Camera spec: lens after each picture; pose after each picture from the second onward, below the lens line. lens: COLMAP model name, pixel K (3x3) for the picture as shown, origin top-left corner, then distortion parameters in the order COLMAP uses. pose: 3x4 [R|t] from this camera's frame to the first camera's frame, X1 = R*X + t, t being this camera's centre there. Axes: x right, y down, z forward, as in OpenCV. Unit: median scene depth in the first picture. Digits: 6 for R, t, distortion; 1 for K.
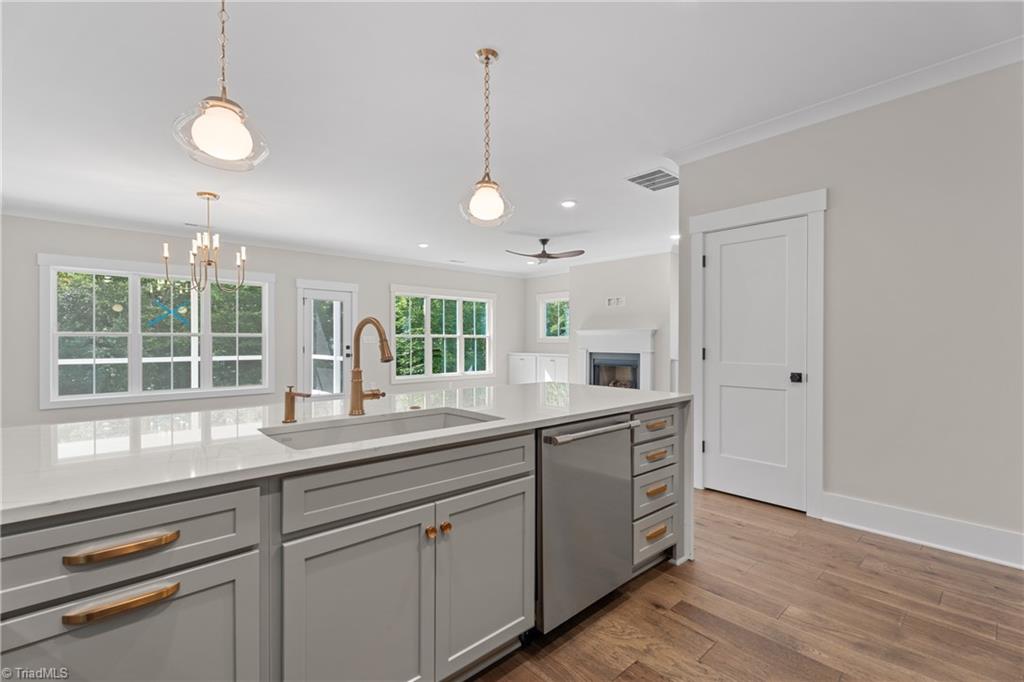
lens RADIAL K [[454.7, 0, 512.0], [0, 454.7, 341.0], [0, 0, 1]] dist [-0.000107, 0.000454]
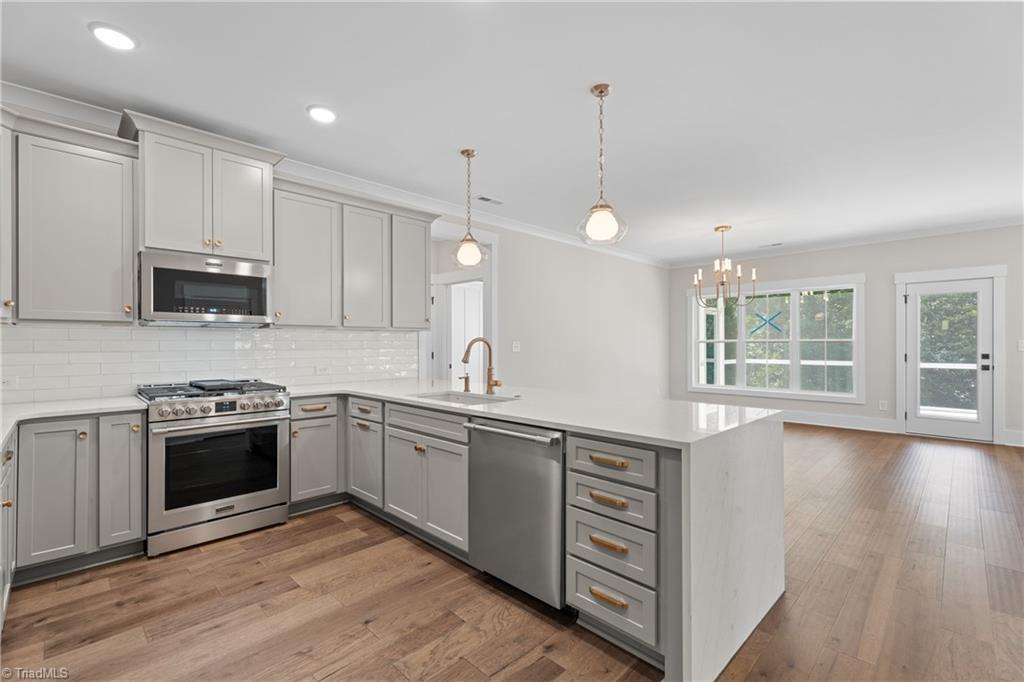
lens RADIAL K [[453.6, 0, 512.7], [0, 453.6, 344.2], [0, 0, 1]] dist [0.002233, -0.000422]
pose [[0.049770, 0.000268, -0.998761, 0.341097], [0.000935, 1.000000, 0.000315, -0.006556], [0.998760, -0.000950, 0.049770, 0.246463]]
